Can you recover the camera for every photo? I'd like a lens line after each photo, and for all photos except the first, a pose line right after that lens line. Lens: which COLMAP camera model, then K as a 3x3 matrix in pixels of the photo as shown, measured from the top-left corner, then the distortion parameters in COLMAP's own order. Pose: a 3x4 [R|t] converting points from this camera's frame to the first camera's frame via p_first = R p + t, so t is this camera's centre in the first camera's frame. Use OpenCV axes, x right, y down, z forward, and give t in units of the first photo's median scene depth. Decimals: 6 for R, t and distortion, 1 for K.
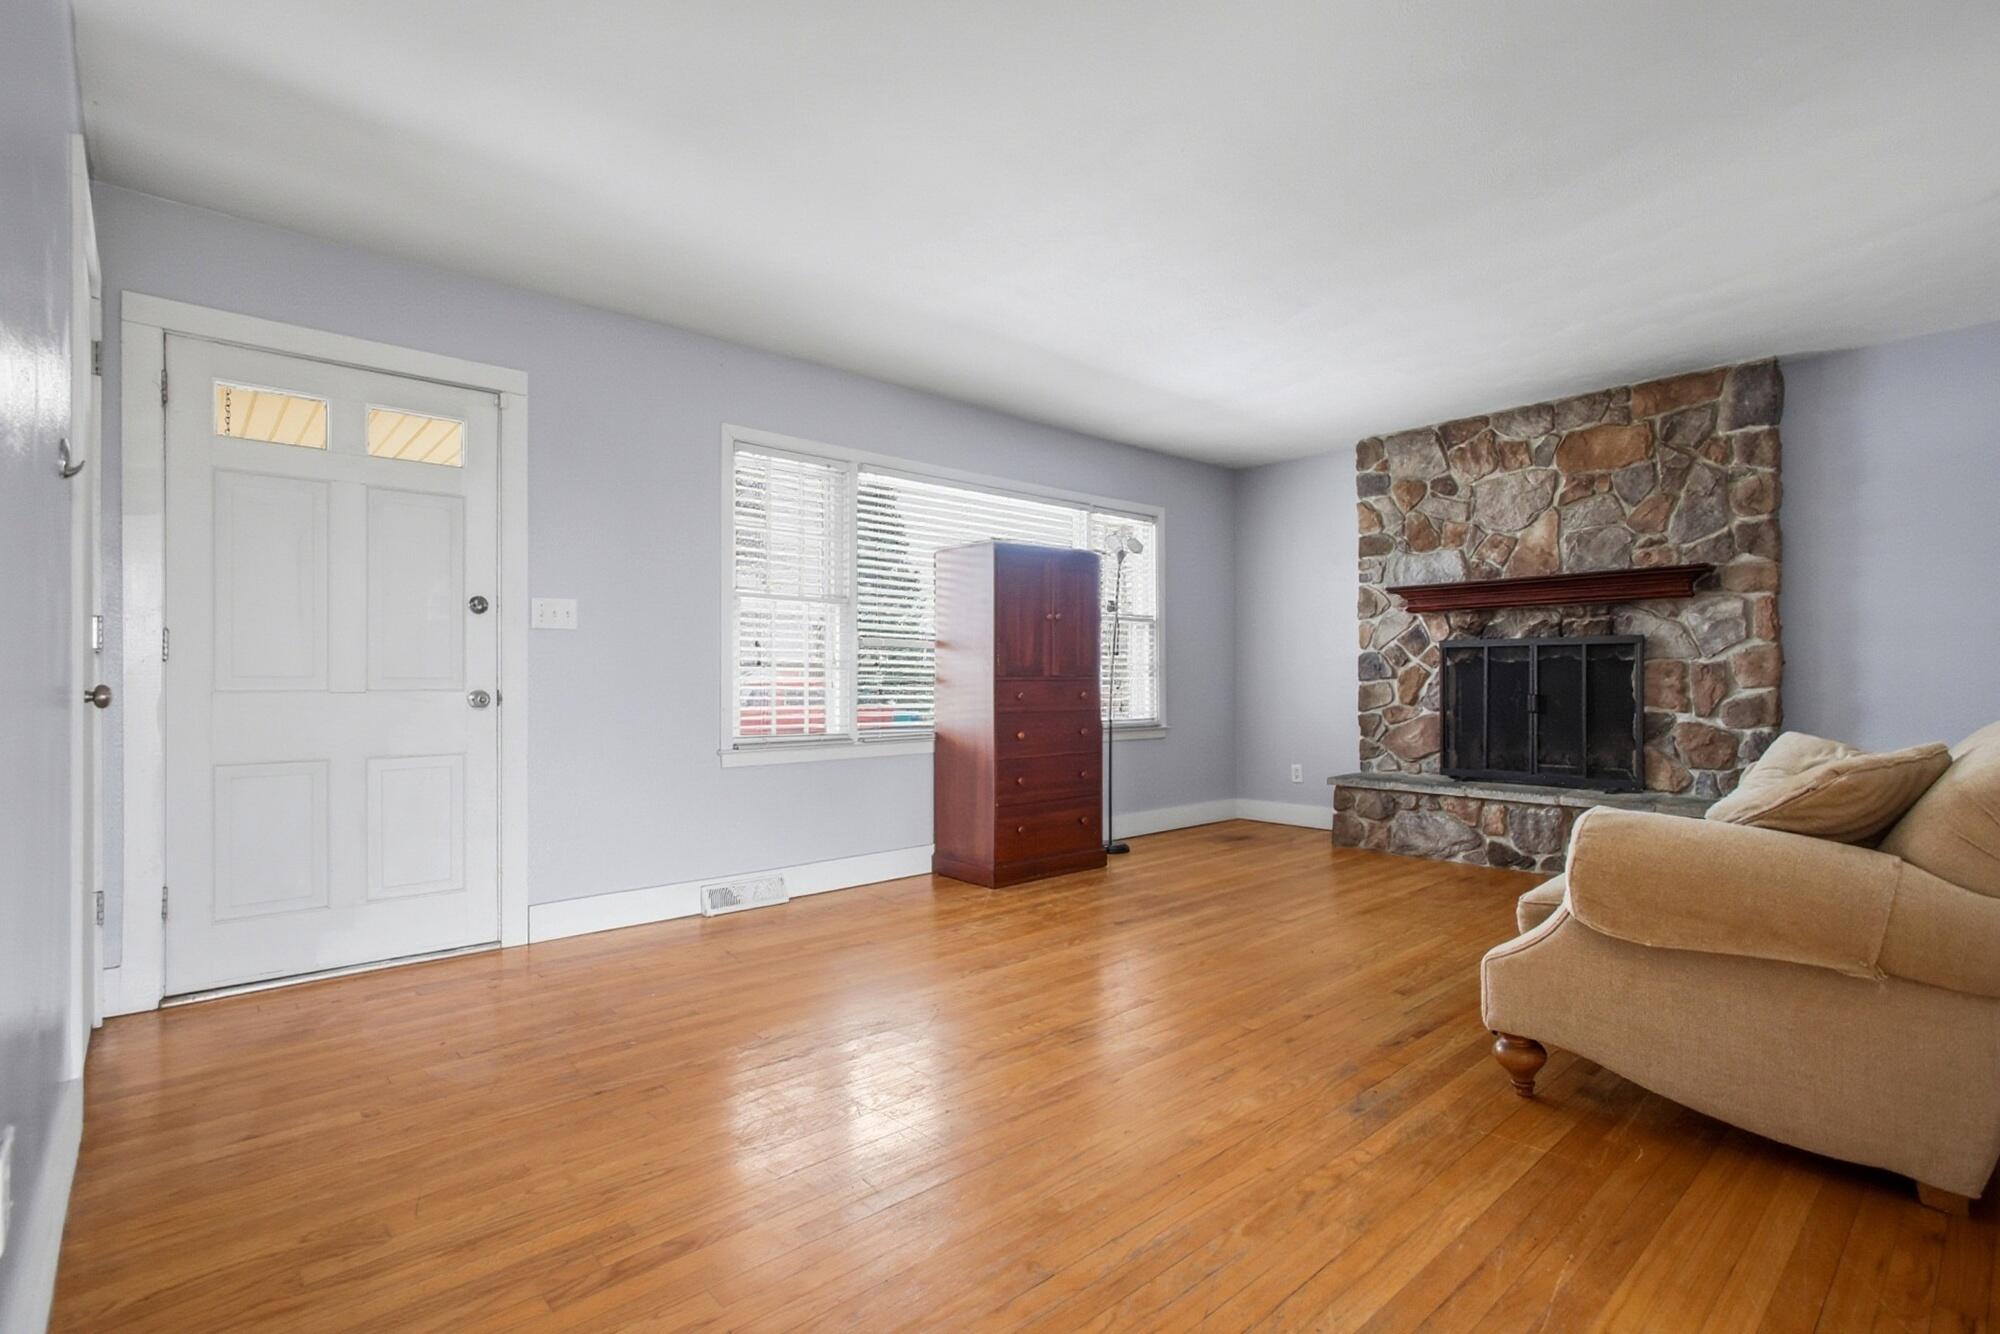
lens RADIAL K [[943.3, 0, 1000.9], [0, 943.3, 674.0], [0, 0, 1]] dist [0.000621, -0.000914]
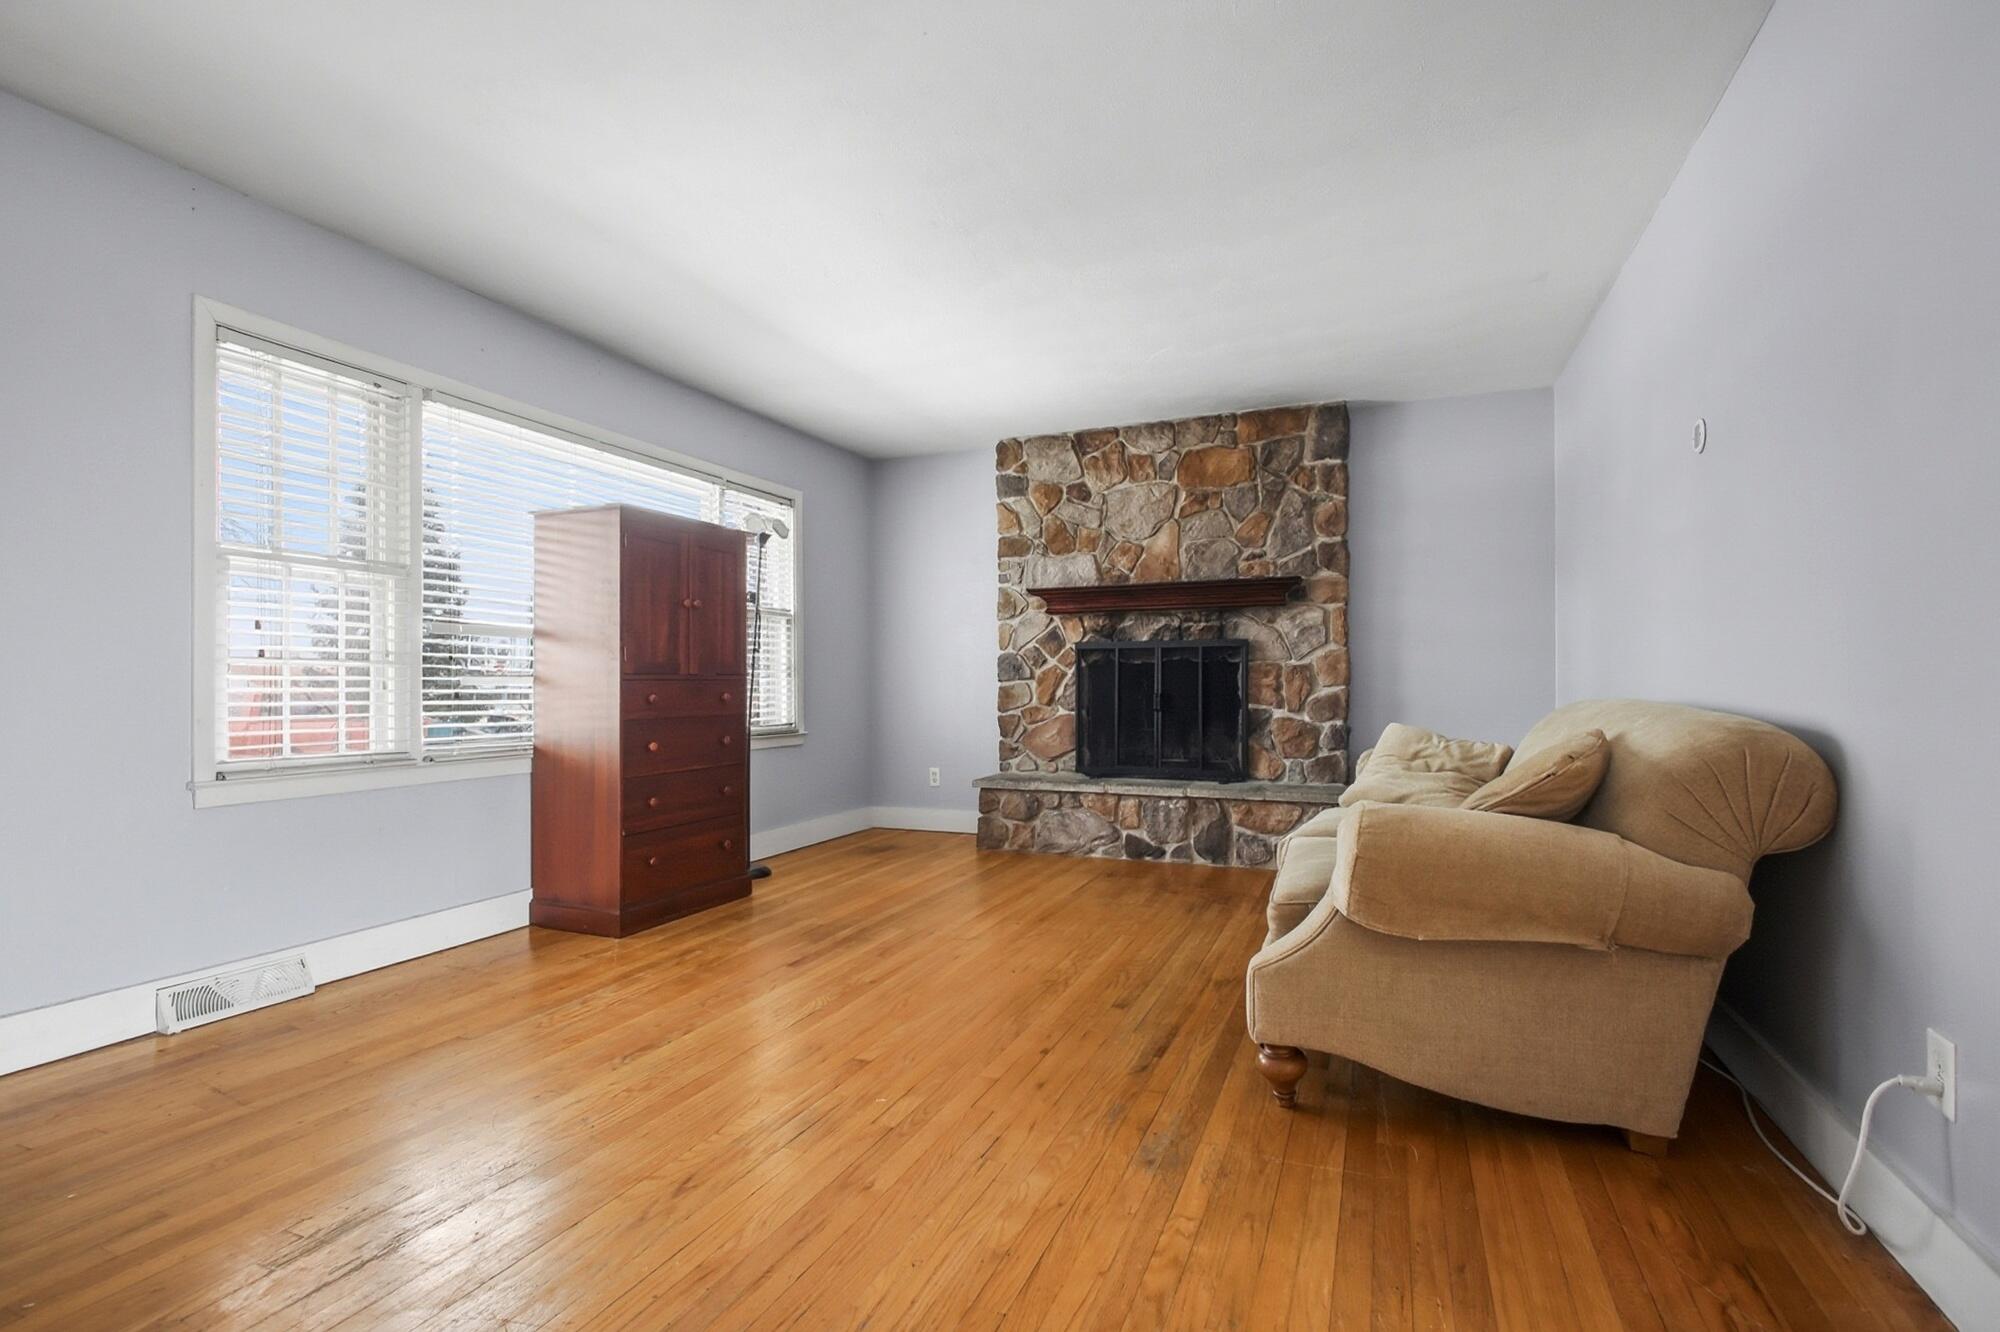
lens RADIAL K [[943.3, 0, 1003.0], [0, 943.3, 679.7], [0, 0, 1]] dist [0.000621, -0.000914]
pose [[0.901746, 0.000430, 0.432267, -0.057942], [-0.000416, 1.000000, -0.000128, 0.006665], [-0.432267, -0.000065, 0.901746, 0.125842]]
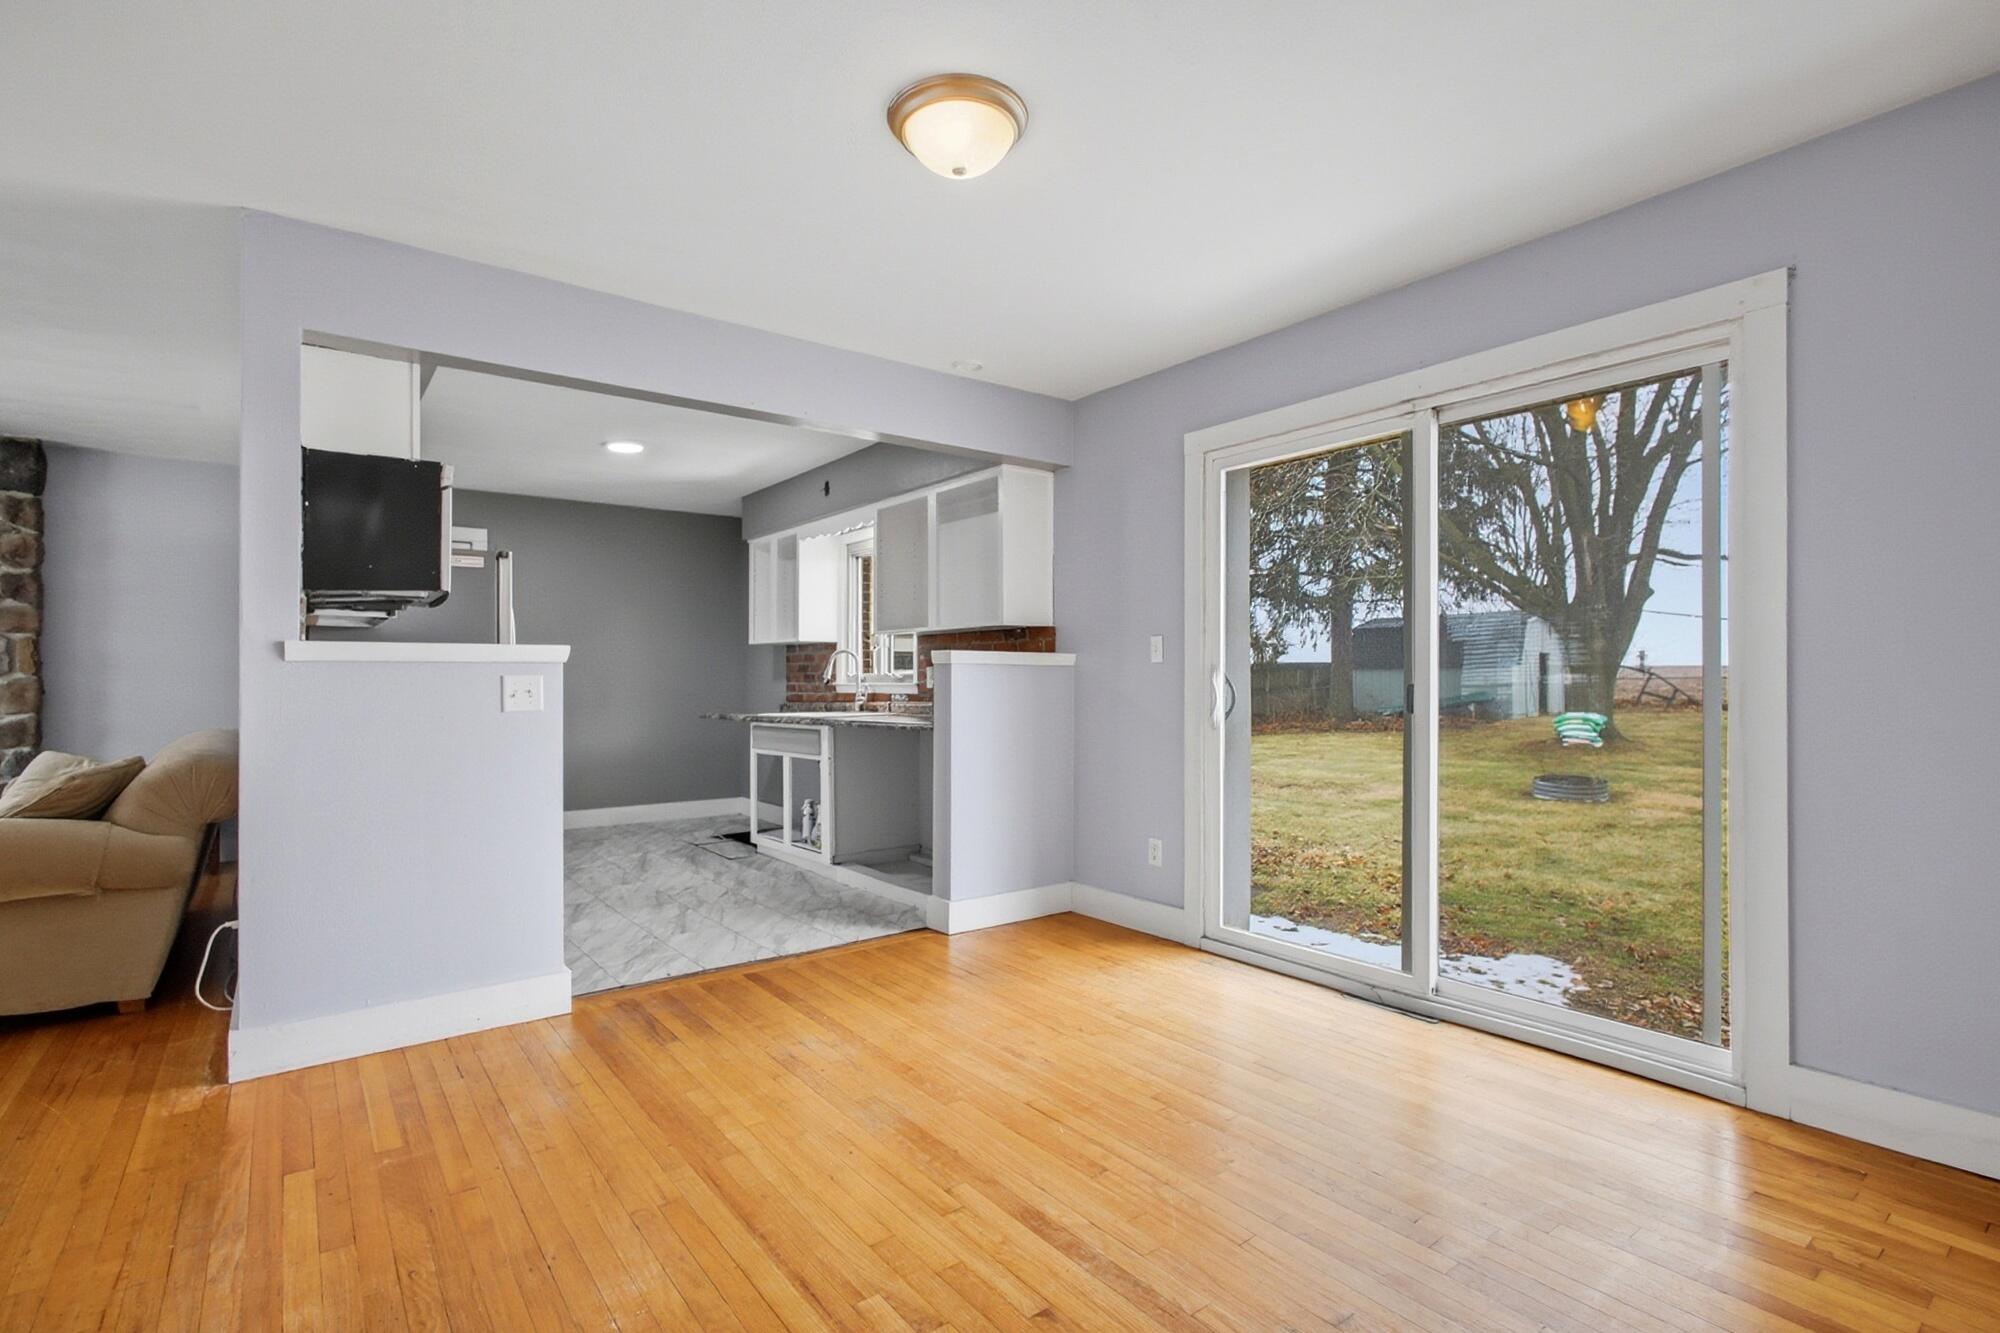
lens RADIAL K [[943.3, 0, 996.4], [0, 943.3, 677.9], [0, 0, 1]] dist [0.000621, -0.000914]
pose [[0.088797, 0.006850, 0.996026, -0.254508], [-0.006657, 0.999958, -0.006284, -0.029473], [-0.996028, -0.006073, 0.088839, -0.310753]]
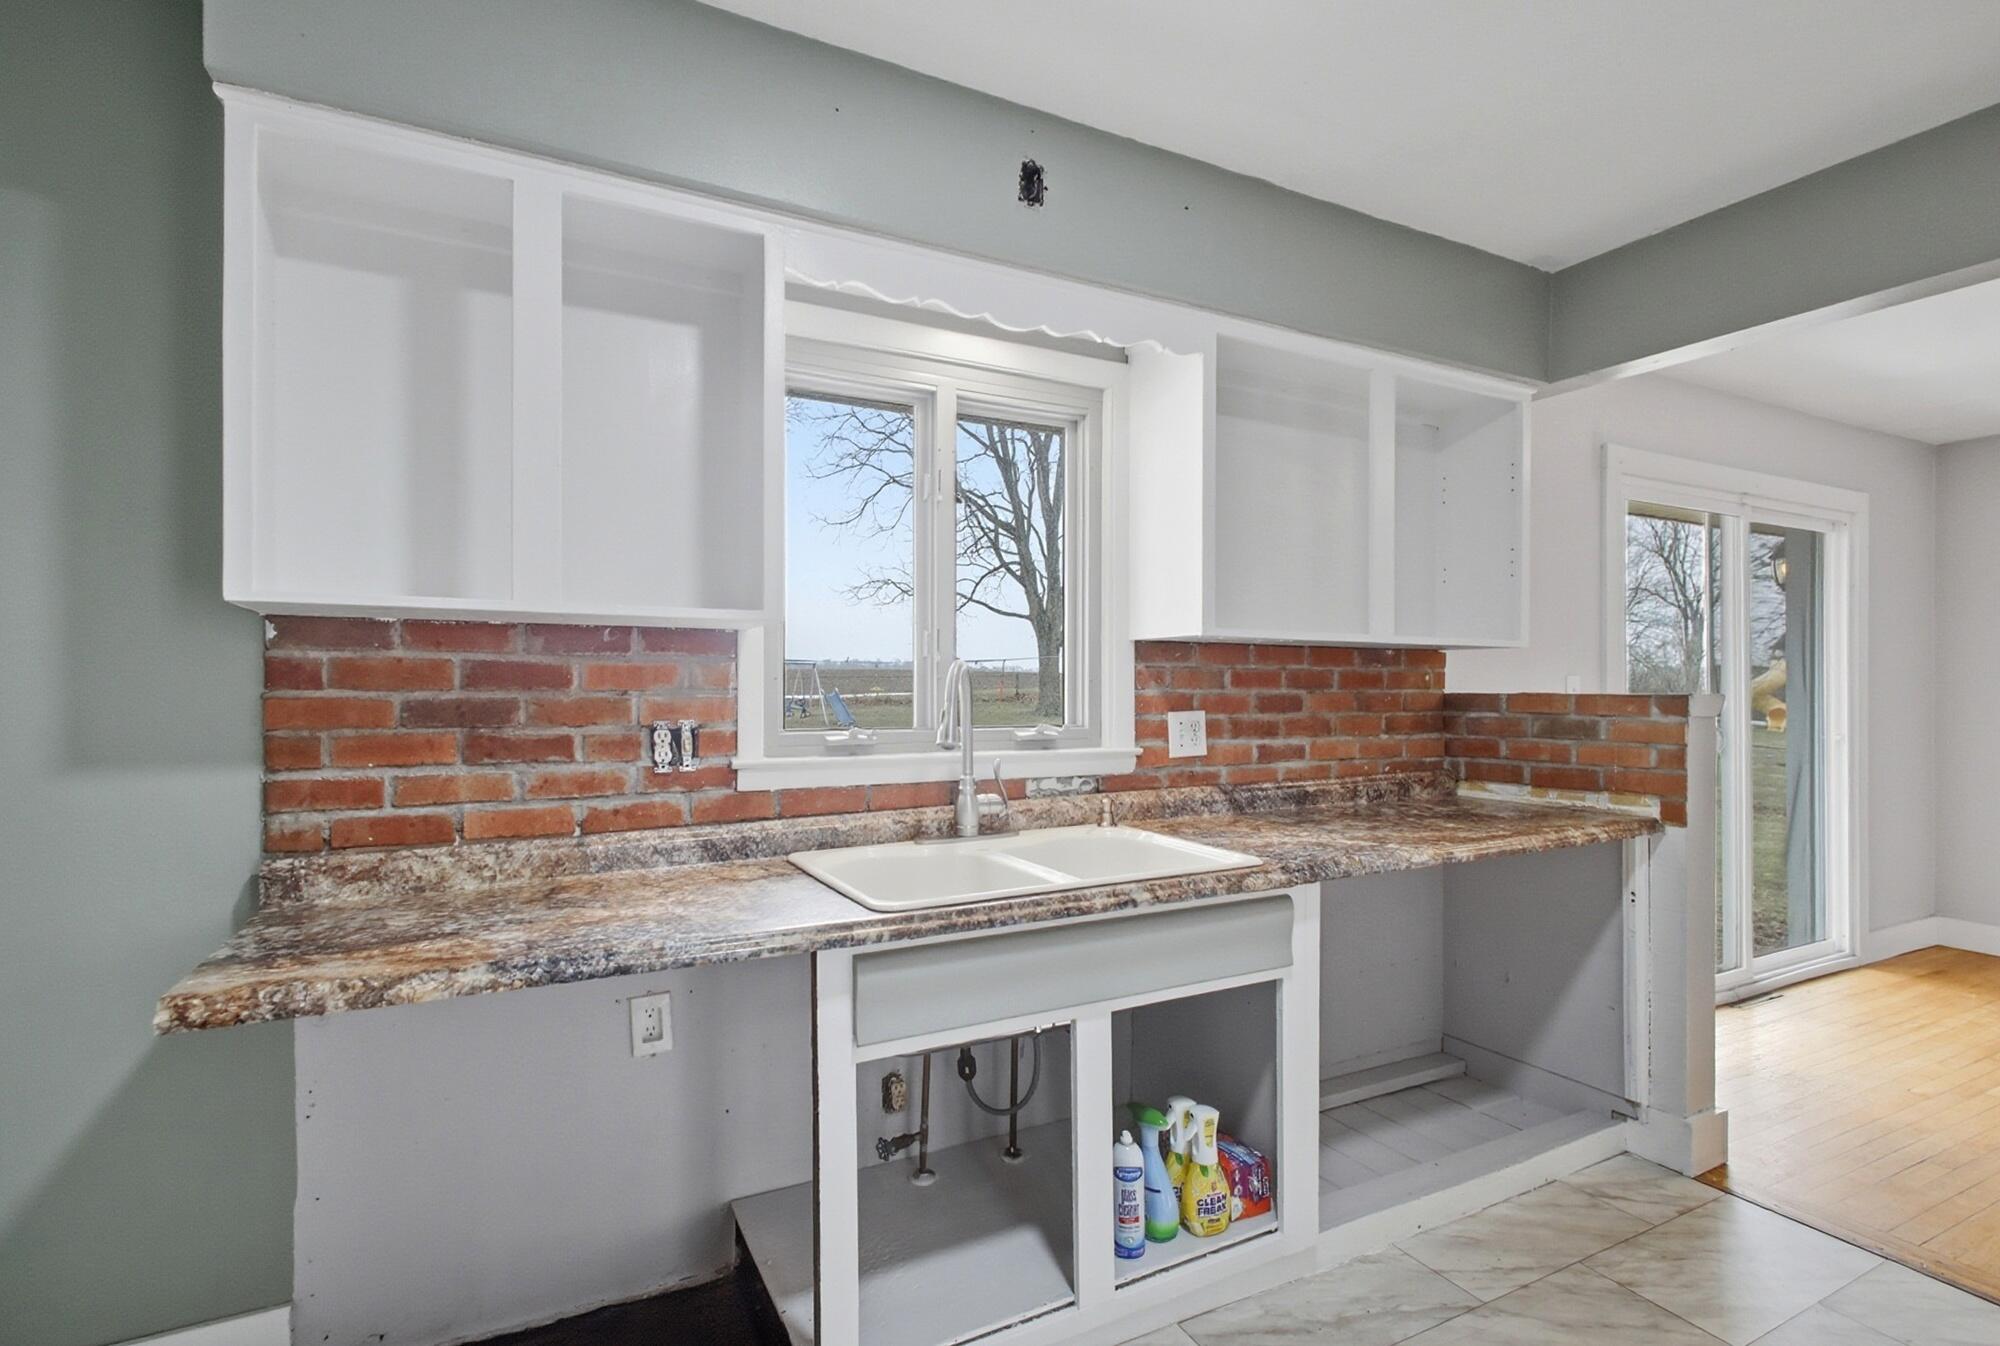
lens RADIAL K [[970.6, 0, 996.4], [0, 970.6, 687.0], [0, 0, 1]] dist [0.002222, 0.000048]
pose [[-0.968517, 0.000139, 0.248947, 0.888079], [-0.001725, 0.999972, -0.007267, -0.060196], [-0.248941, -0.007468, -0.968490, 0.453818]]
